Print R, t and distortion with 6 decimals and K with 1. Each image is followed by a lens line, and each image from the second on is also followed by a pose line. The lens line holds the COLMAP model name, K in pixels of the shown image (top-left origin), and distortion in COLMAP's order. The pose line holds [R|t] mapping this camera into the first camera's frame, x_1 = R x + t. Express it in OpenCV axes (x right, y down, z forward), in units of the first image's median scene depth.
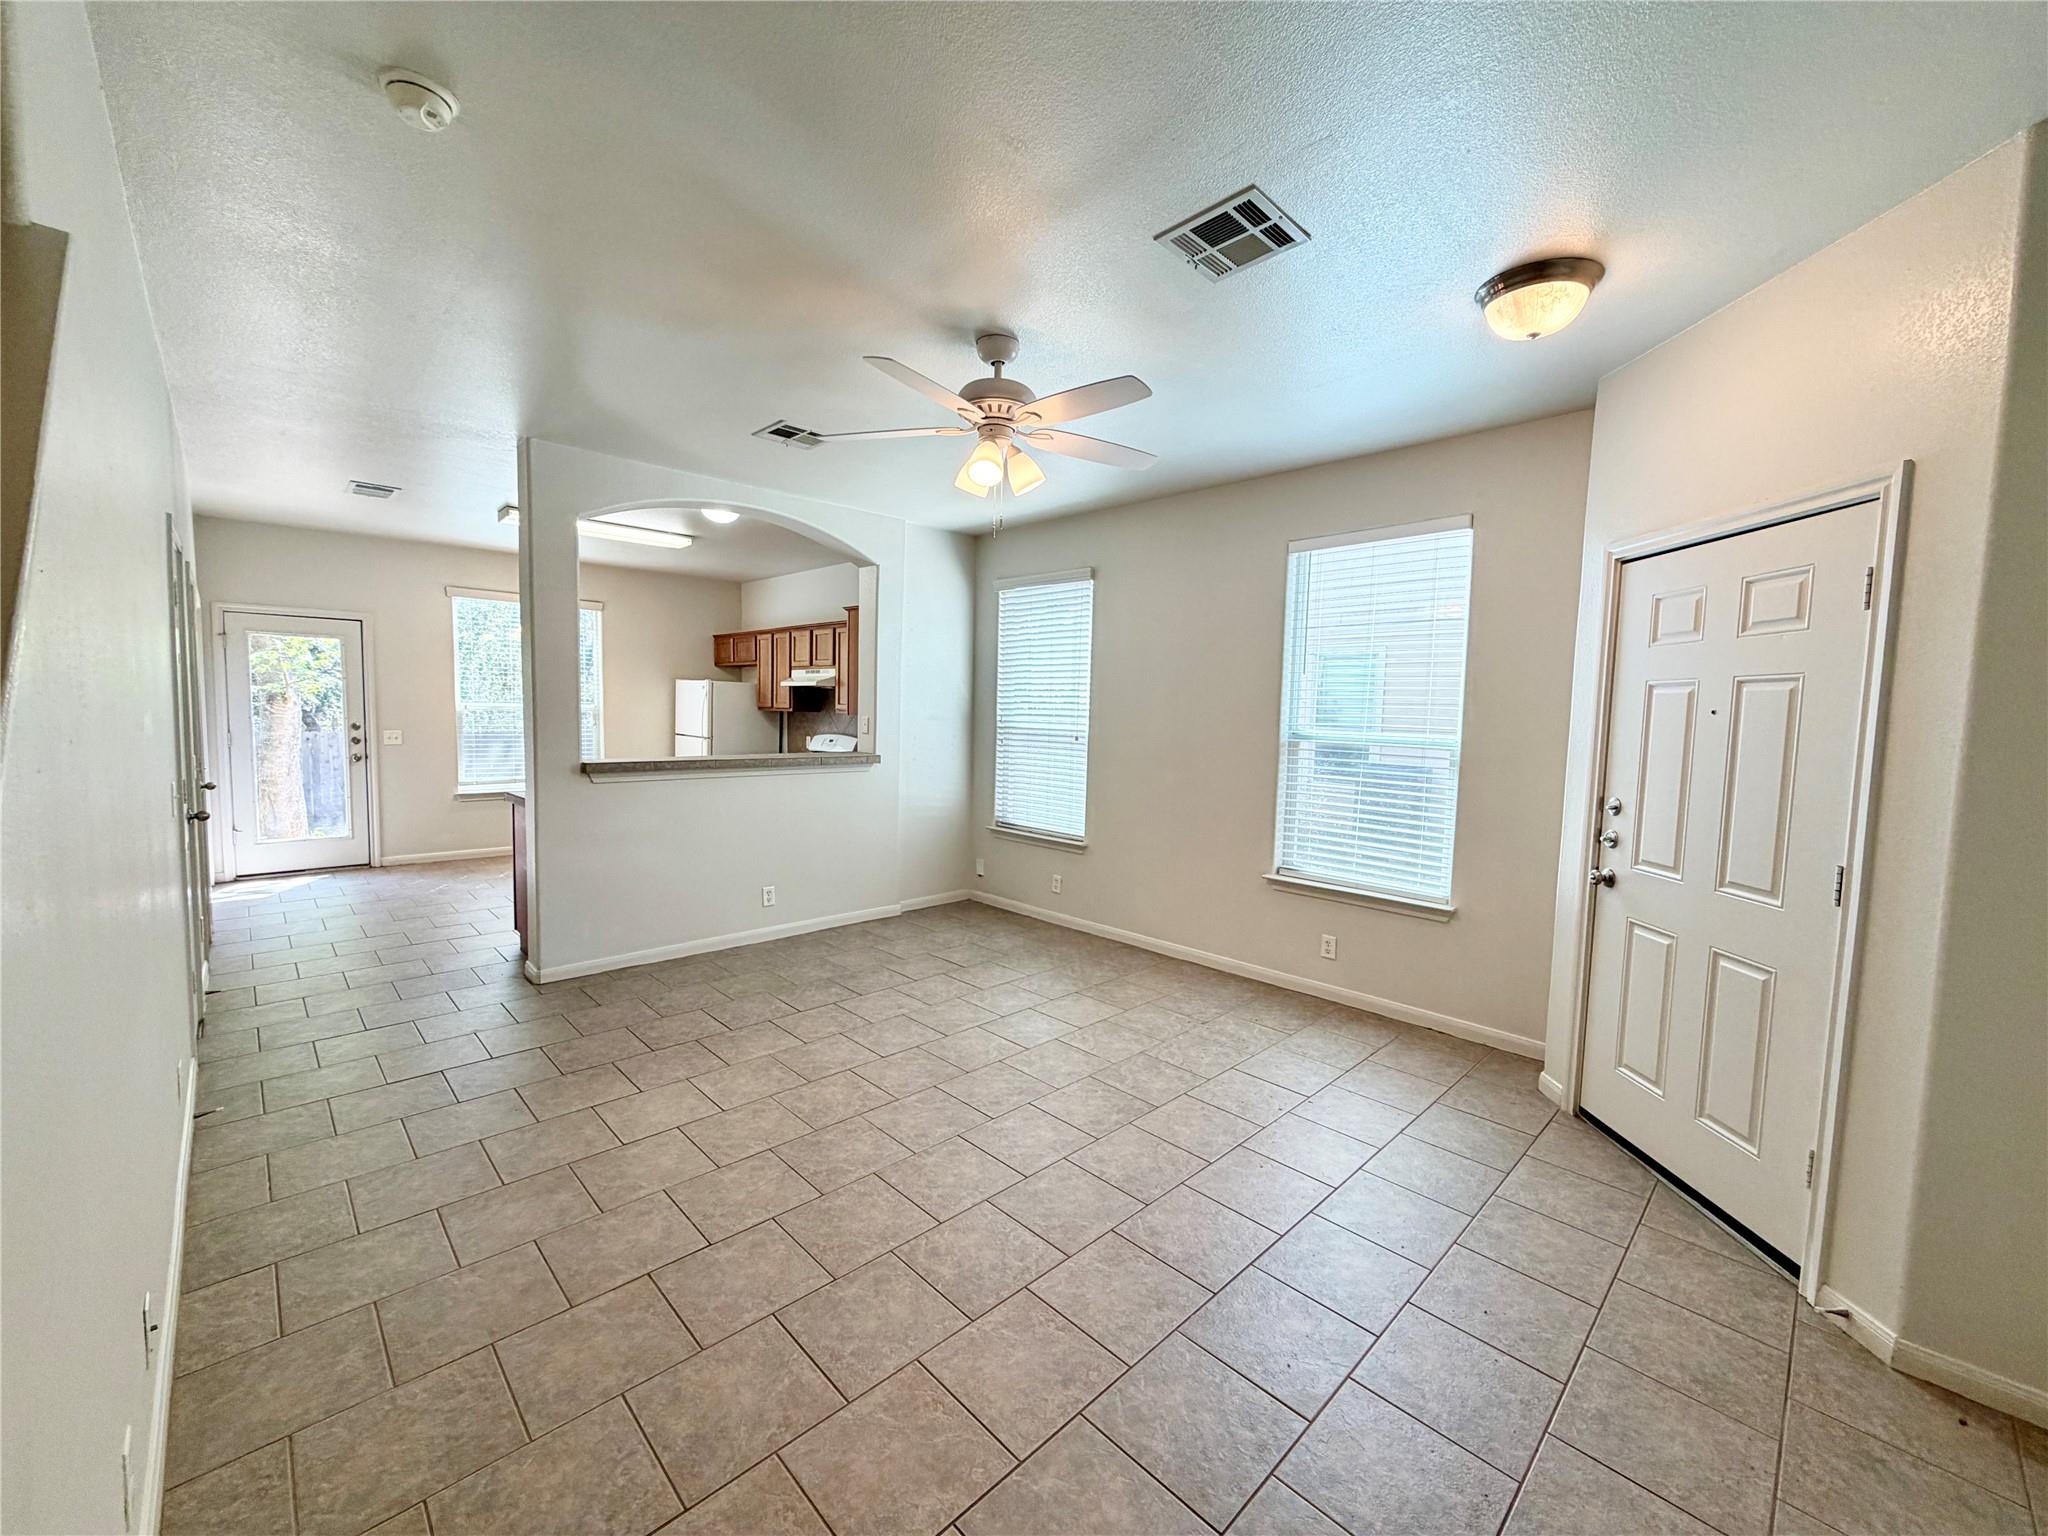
lens RADIAL K [[813.6, 0, 1021.0], [0, 813.6, 769.0], [0, 0, 1]] dist [-0.000634, 0.000268]
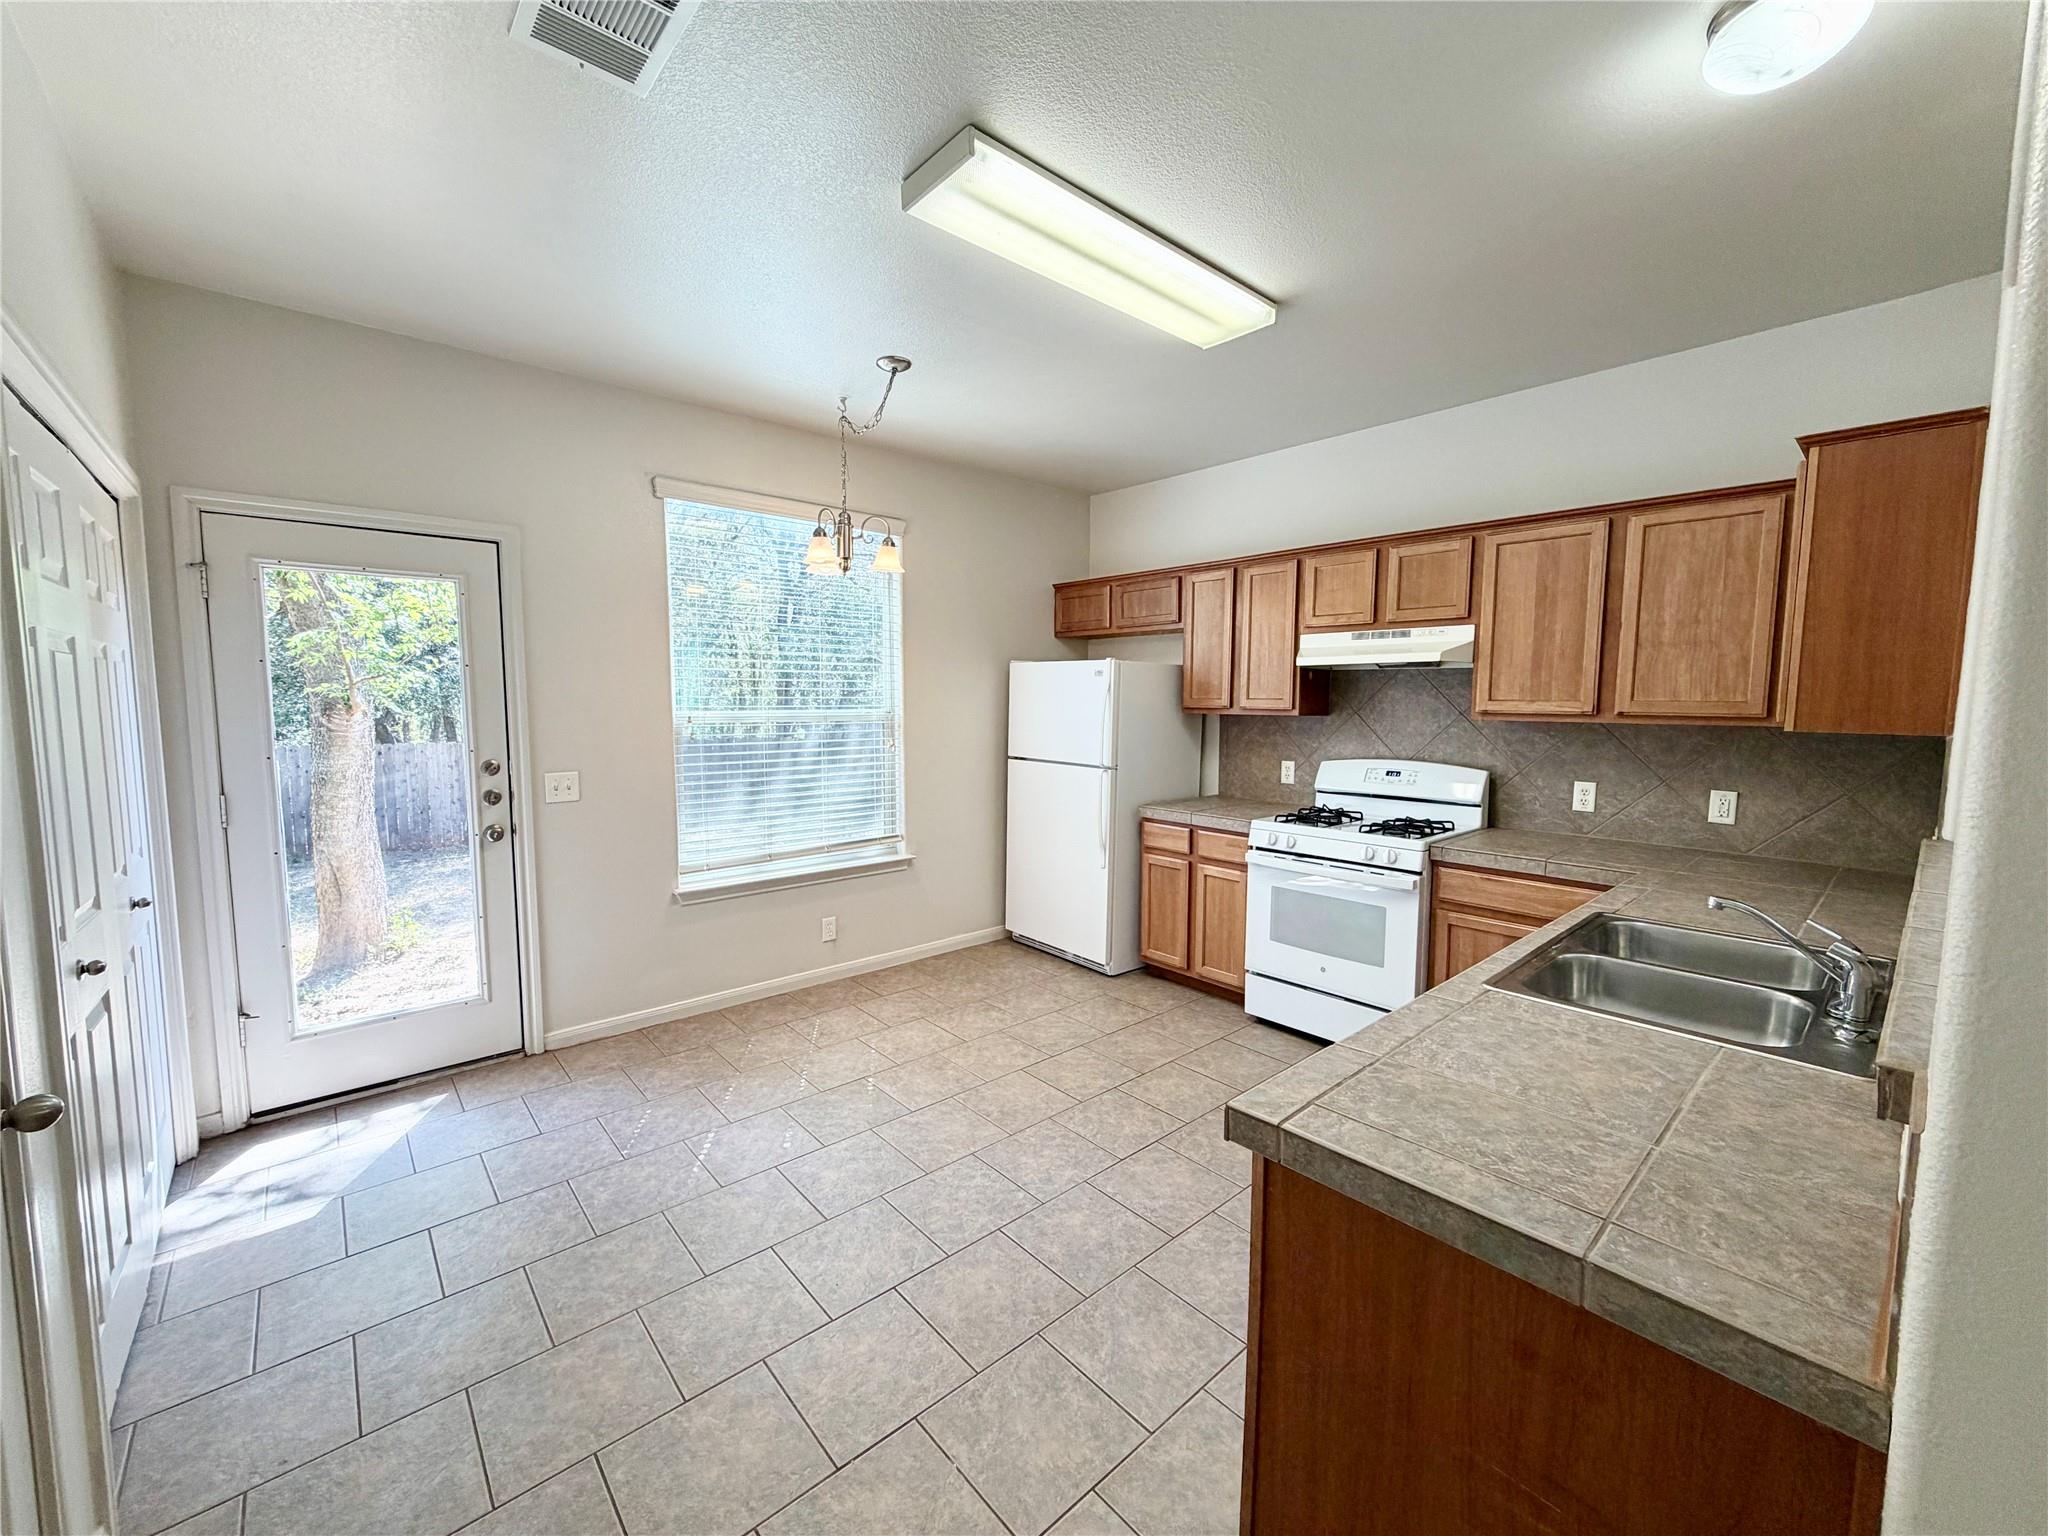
lens RADIAL K [[813.6, 0, 1021.0], [0, 813.6, 769.0], [0, 0, 1]] dist [-0.000634, 0.000268]
pose [[0.998657, -0.014586, -0.049711, -0.839011], [0.015211, 0.999810, 0.012213, -0.090351], [0.049524, -0.012952, 0.998689, 0.935890]]
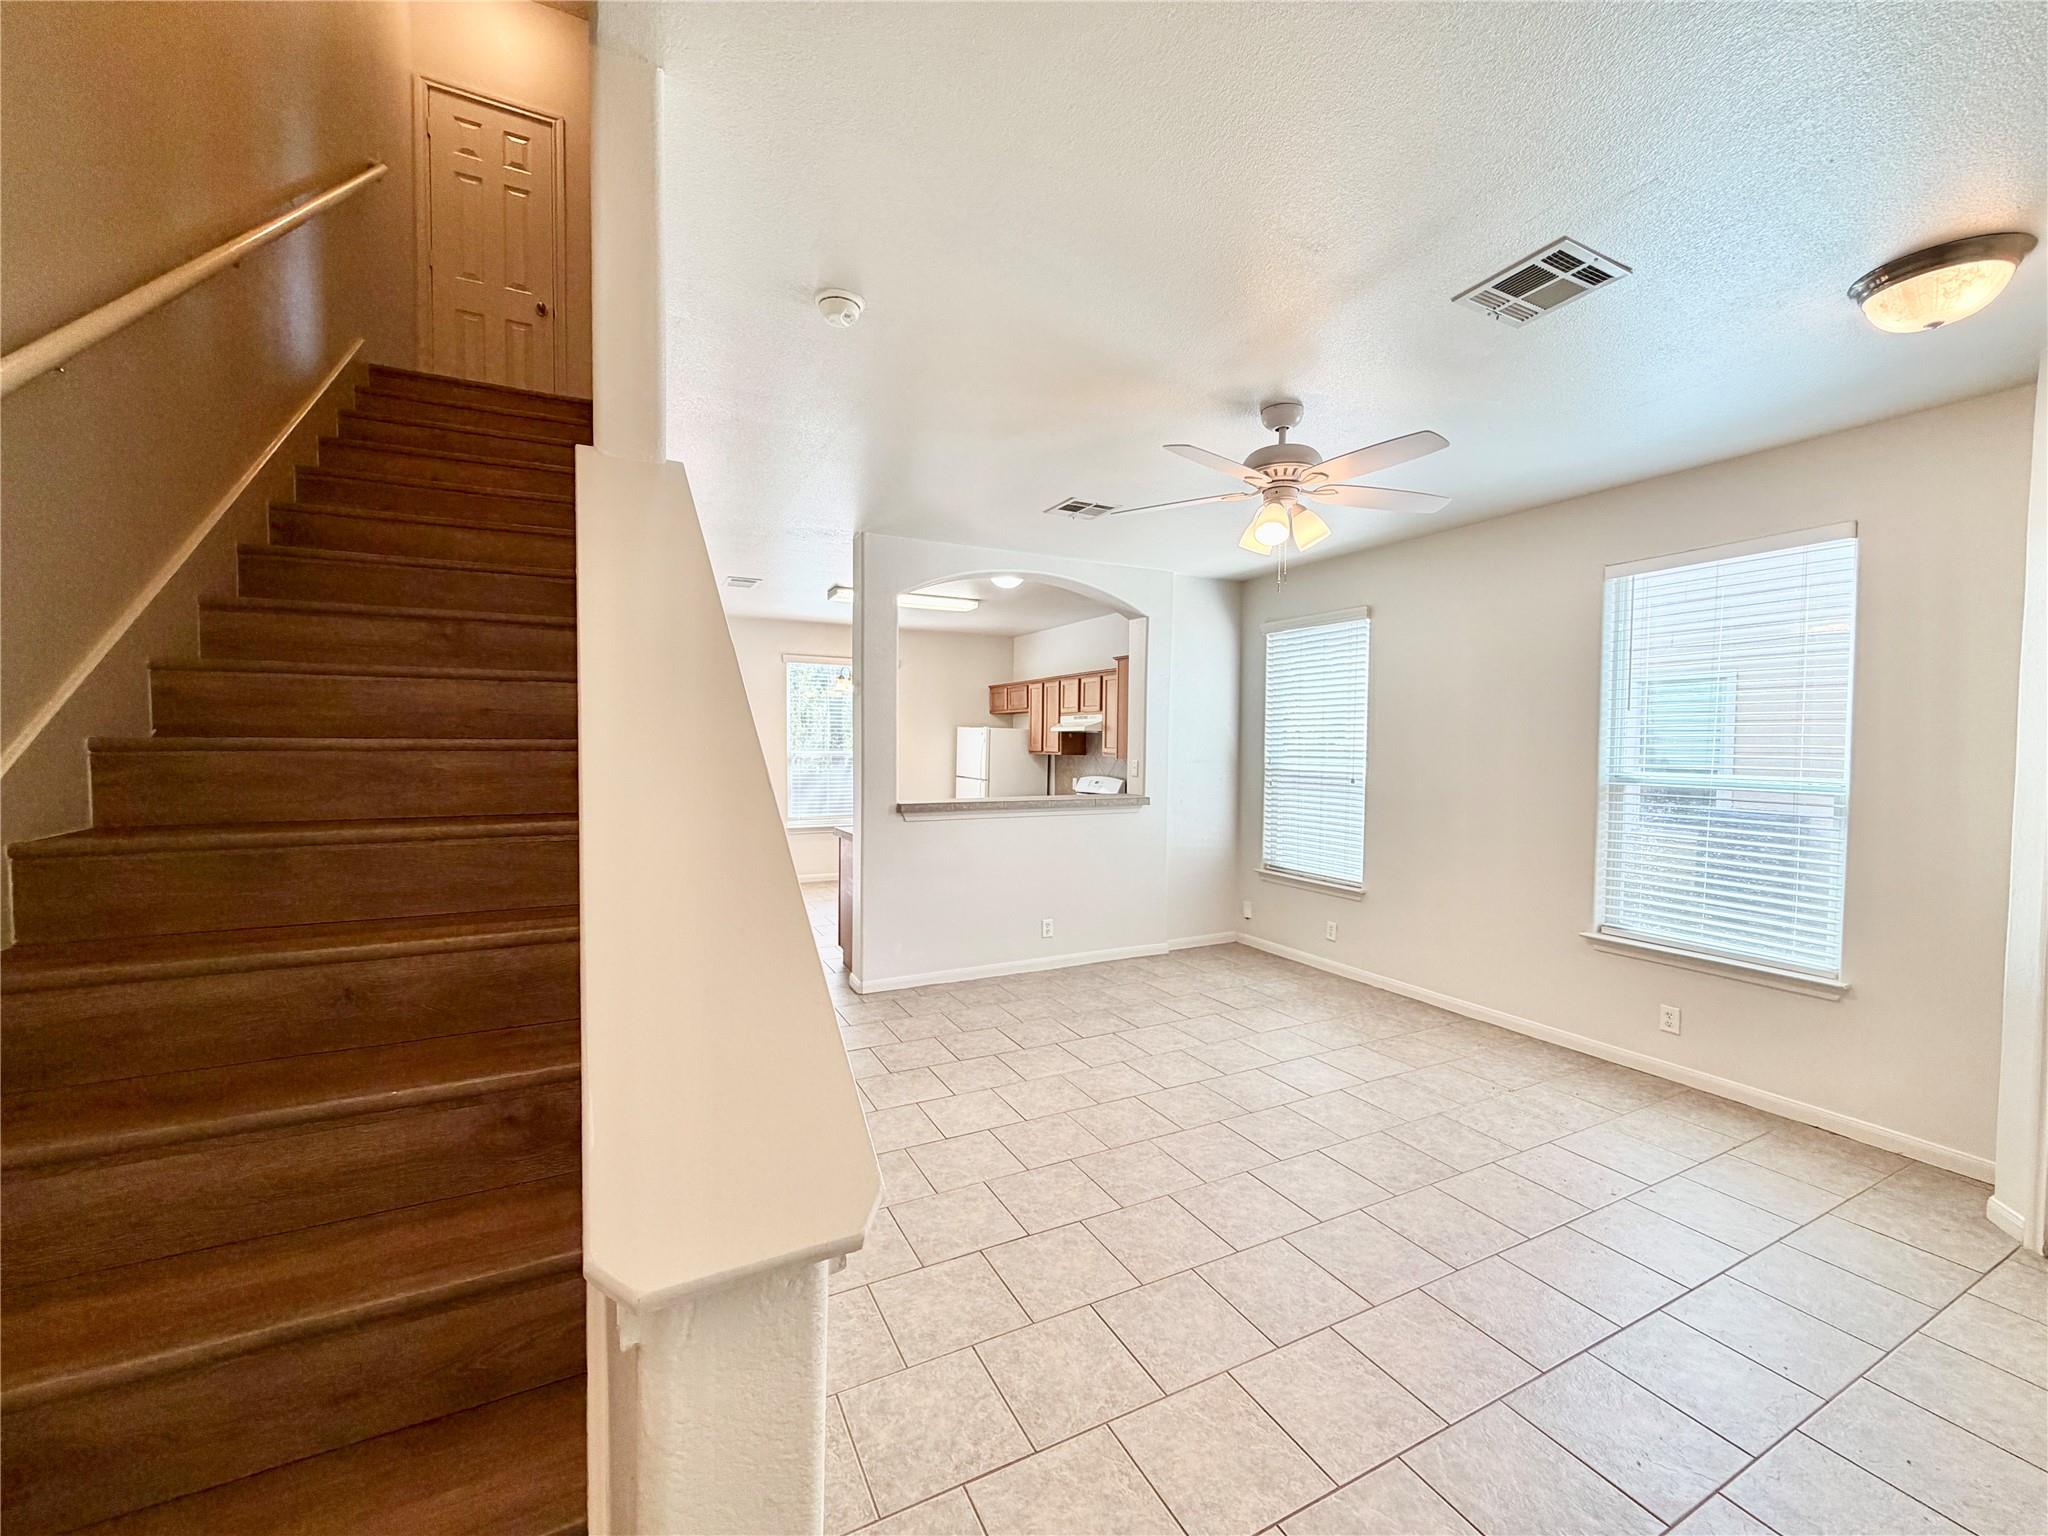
lens RADIAL K [[815.2, 0, 1020.3], [0, 815.2, 769.2], [0, 0, 1]] dist [0.000787, 0.000025]
pose [[0.955030, -0.005907, -0.296452, -0.030603], [-0.007953, 0.998932, -0.045526, -0.005526], [0.296404, 0.045836, 0.953962, -0.064148]]
